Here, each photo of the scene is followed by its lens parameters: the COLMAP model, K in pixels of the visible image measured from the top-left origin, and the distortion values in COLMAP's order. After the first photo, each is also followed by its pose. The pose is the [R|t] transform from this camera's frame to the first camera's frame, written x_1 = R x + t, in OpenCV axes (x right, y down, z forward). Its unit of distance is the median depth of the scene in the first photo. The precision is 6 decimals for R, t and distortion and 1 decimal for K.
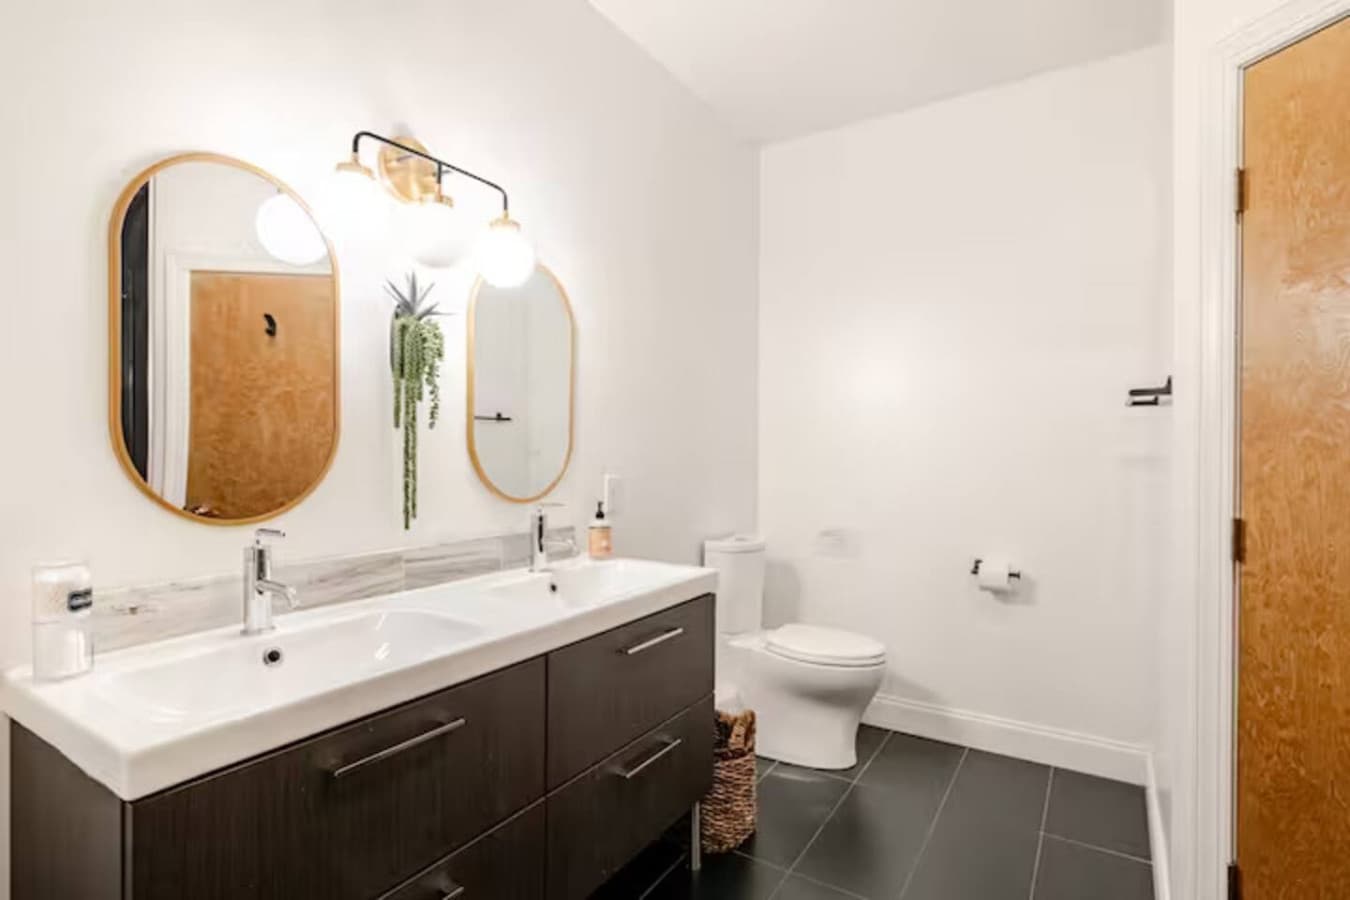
lens RADIAL K [[658.1, 0, 672.3], [0, 658.1, 436.7], [0, 0, 1]] dist [-0.018391, 0.000445]
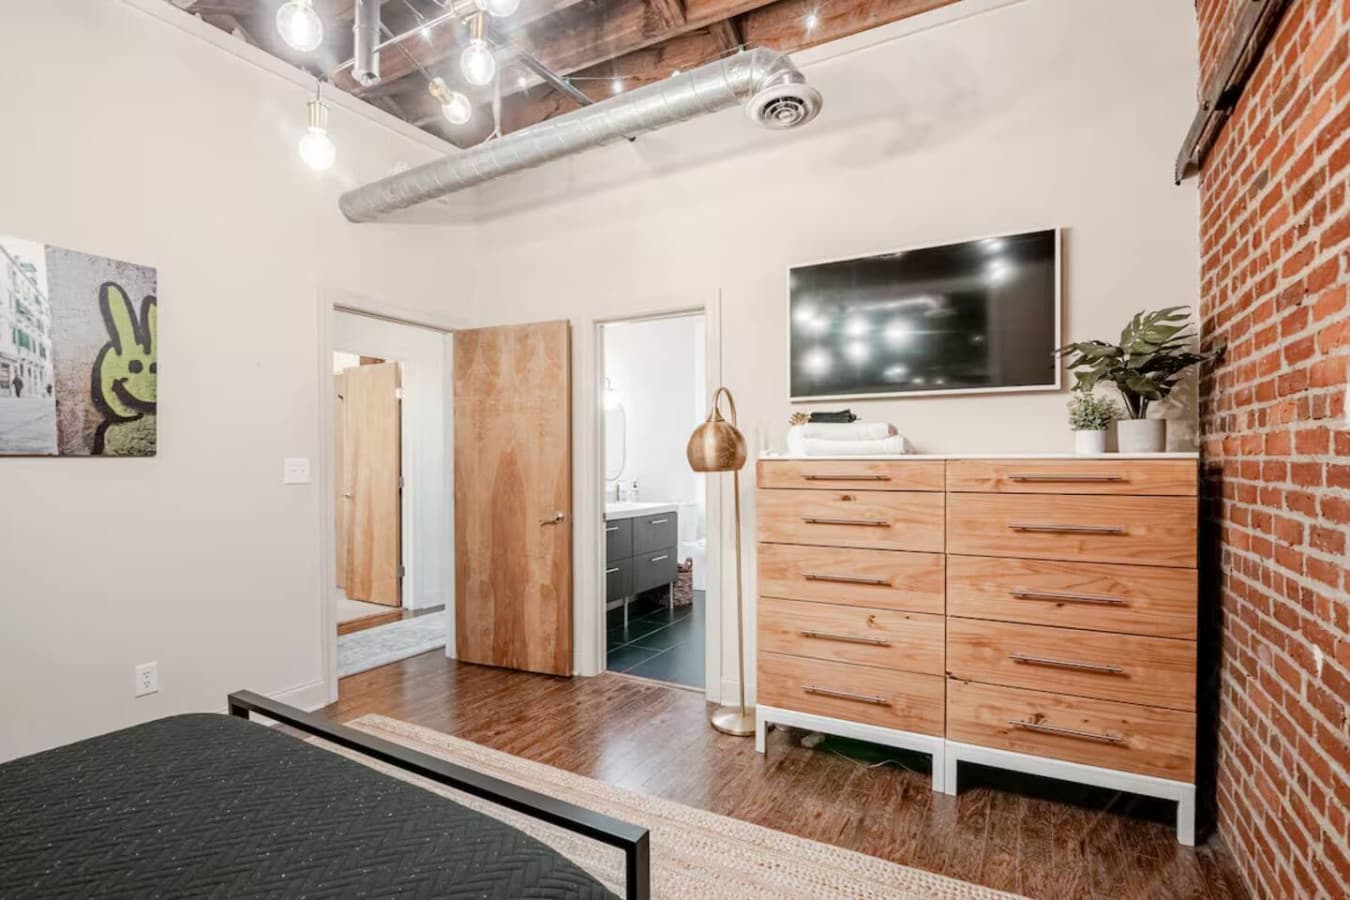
lens RADIAL K [[637.8, 0, 657.2], [0, 637.8, 460.7], [0, 0, 1]] dist [-0.000512, 0.000089]
pose [[0.998707, -0.012288, 0.049328, -0.157361], [0.012000, 0.999909, 0.006124, -0.004229], [-0.049398, -0.005524, 0.998764, -1.779530]]
